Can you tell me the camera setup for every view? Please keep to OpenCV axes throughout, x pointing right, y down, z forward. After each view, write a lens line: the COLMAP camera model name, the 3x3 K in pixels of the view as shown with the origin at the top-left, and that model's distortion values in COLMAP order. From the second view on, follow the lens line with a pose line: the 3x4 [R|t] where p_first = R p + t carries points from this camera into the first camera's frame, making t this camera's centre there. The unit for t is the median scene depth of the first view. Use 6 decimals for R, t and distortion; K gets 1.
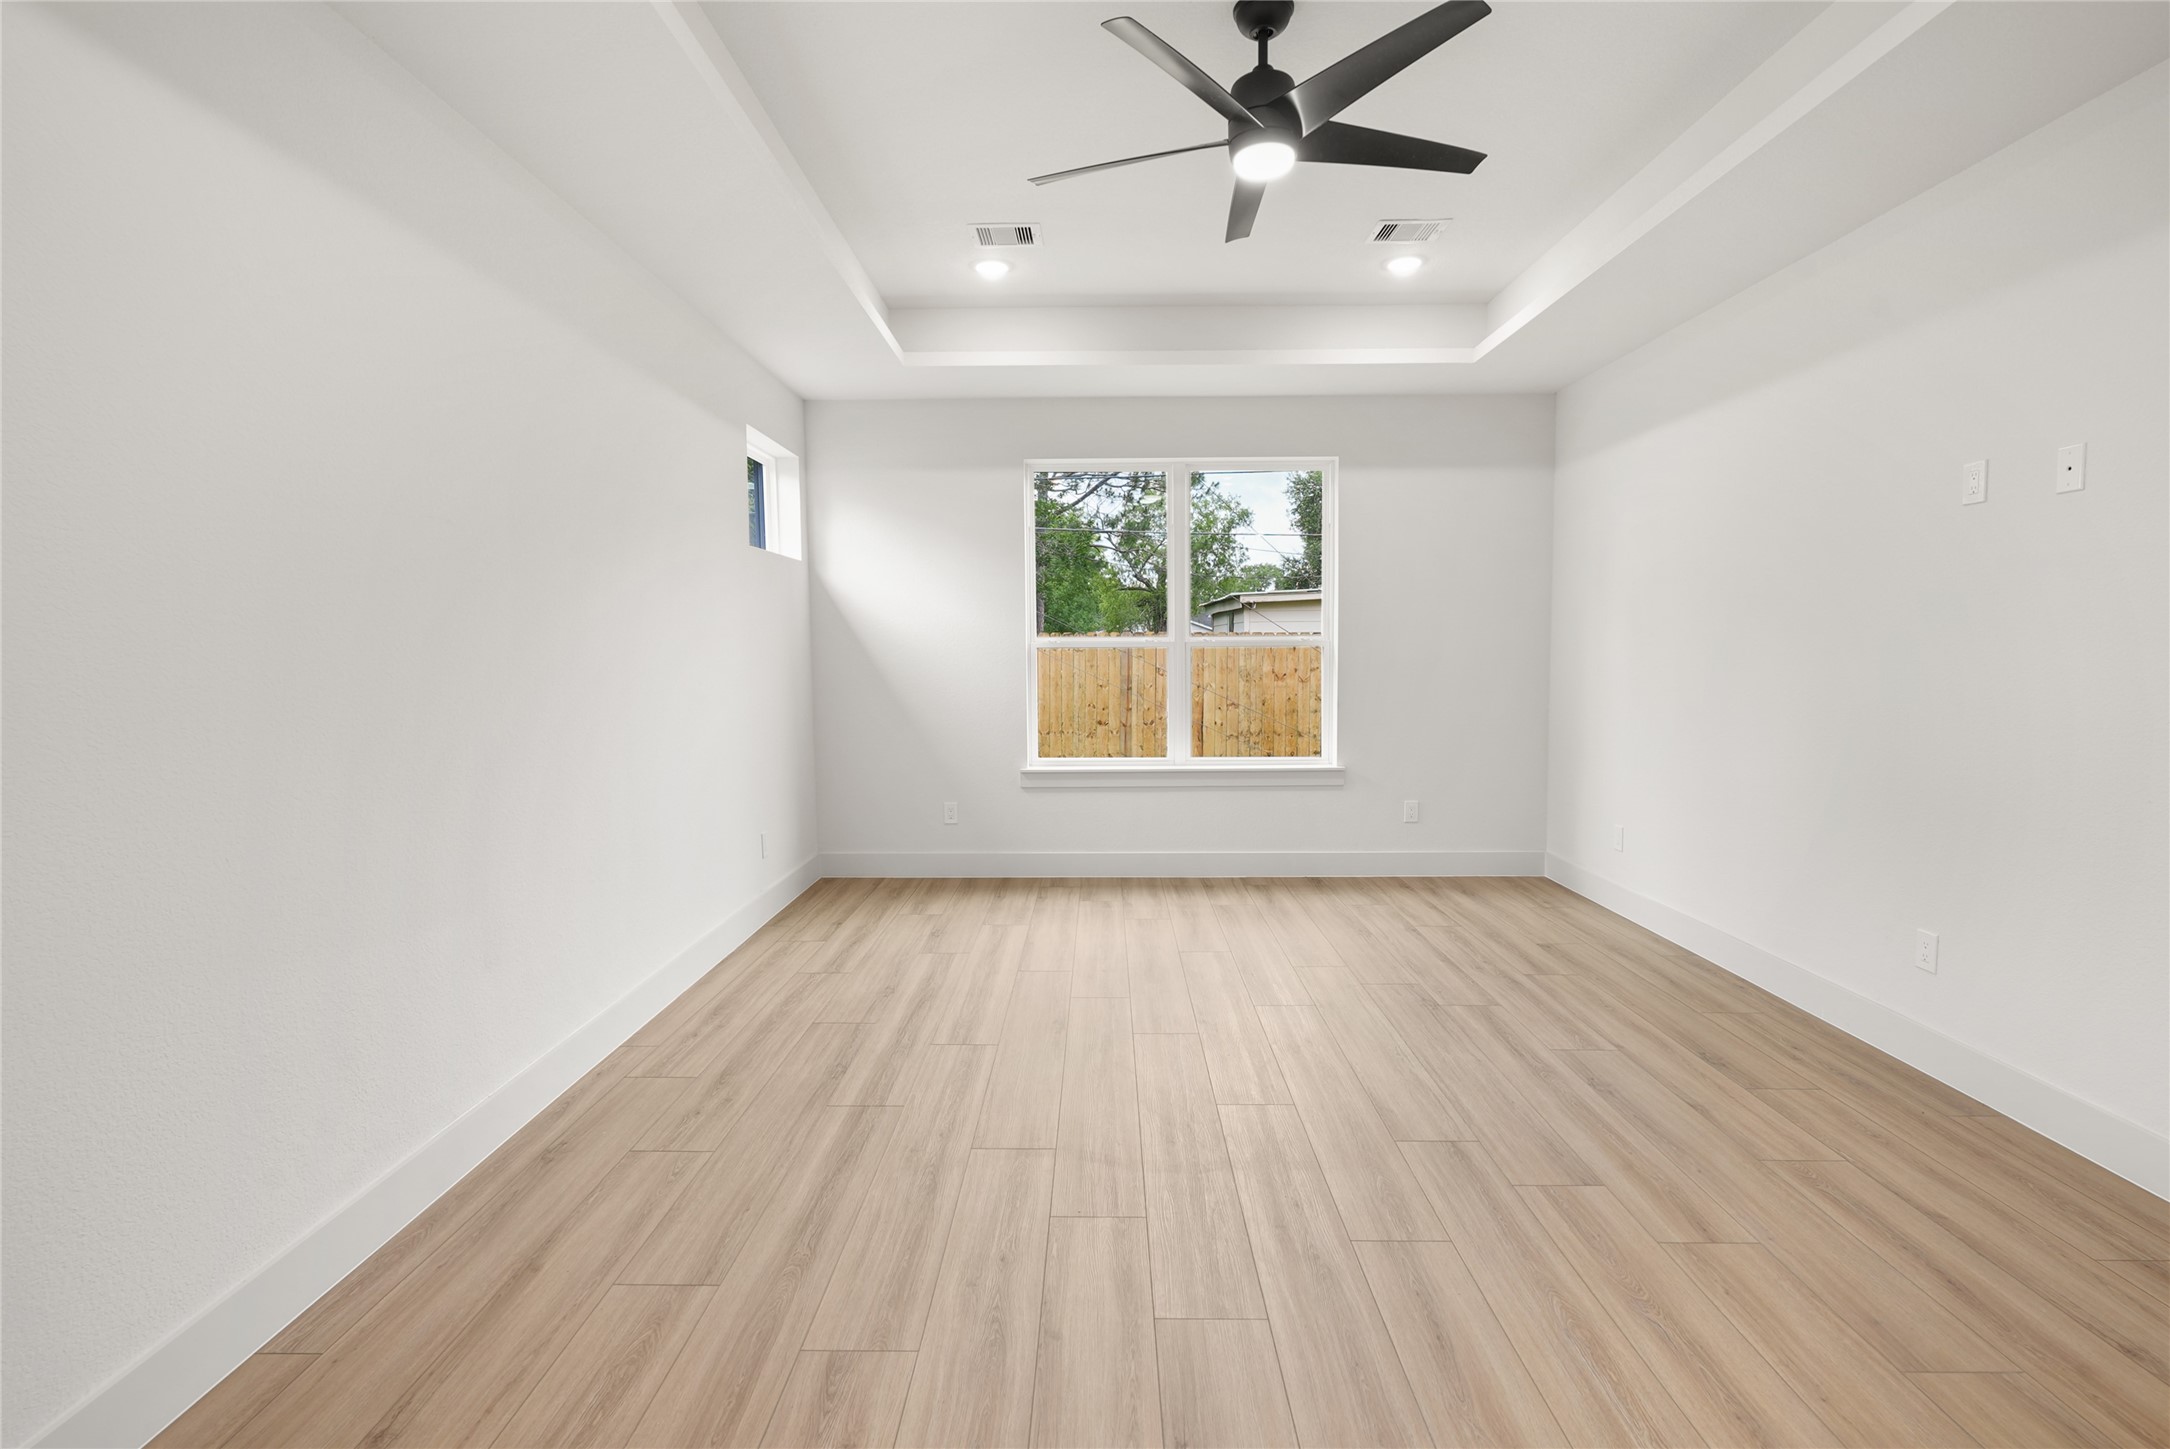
lens RADIAL K [[1059.6, 0, 1086.7], [0, 1059.6, 742.5], [0, 0, 1]] dist [0.001693, -0.000845]
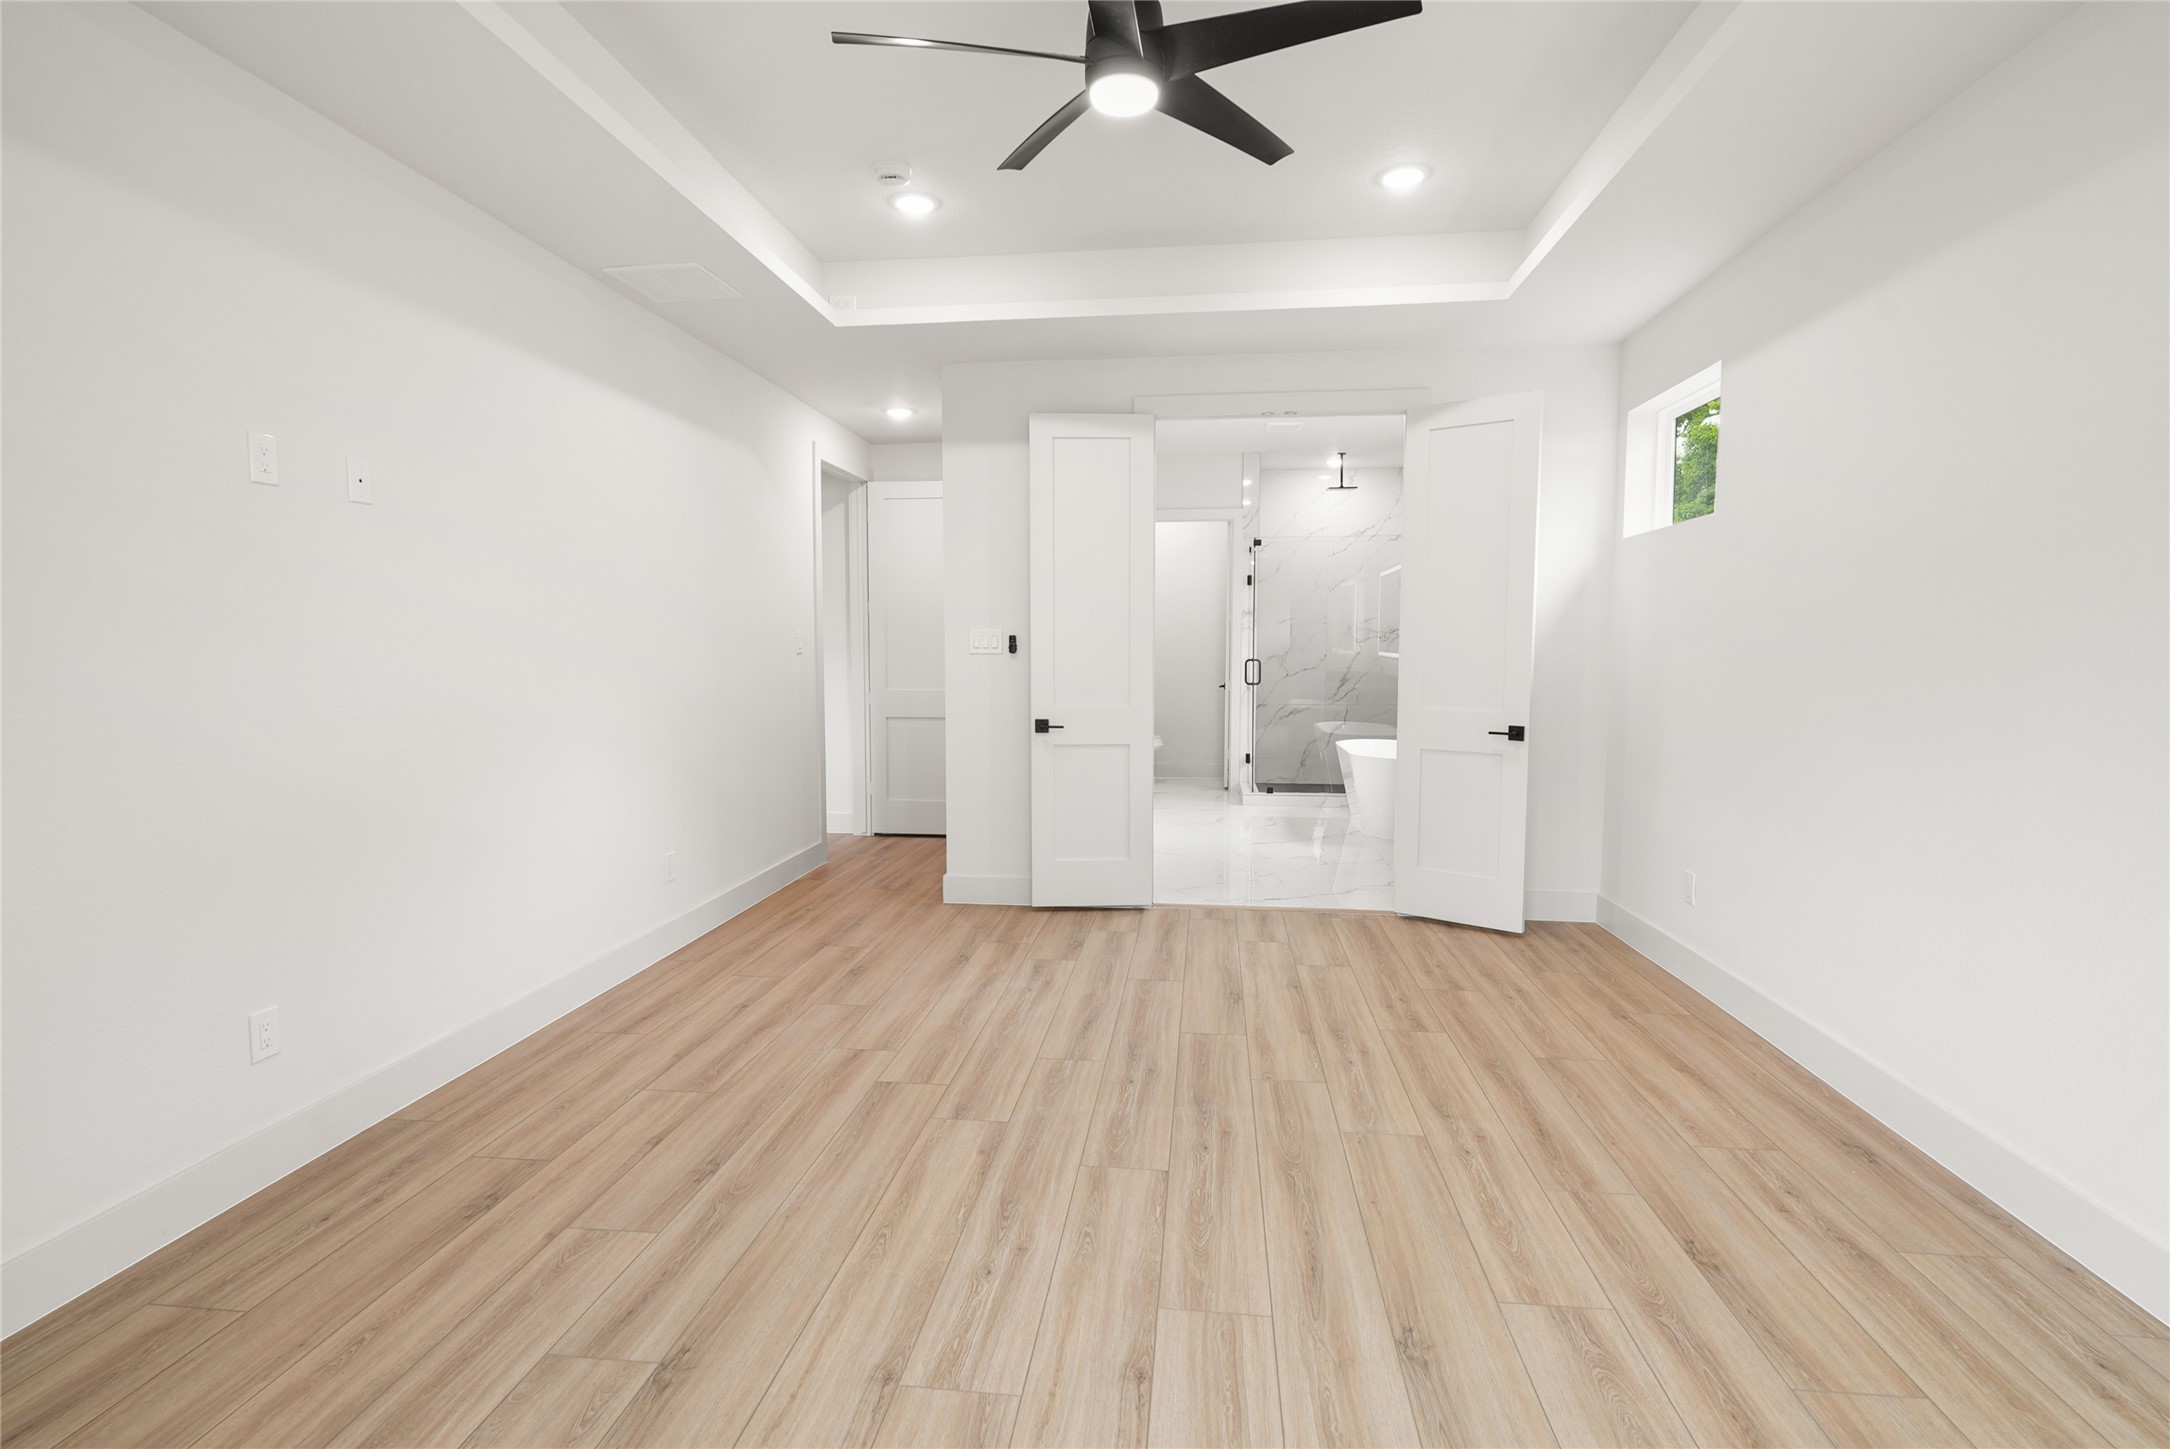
lens RADIAL K [[1050.2, 0, 1081.4], [0, 1050.2, 717.0], [0, 0, 1]] dist [0.003551, -0.000753]
pose [[-0.994159, 0.002472, 0.107901, 0.053566], [0.020229, 0.986289, 0.163784, -0.091250], [-0.106017, 0.165010, -0.980577, 0.968277]]
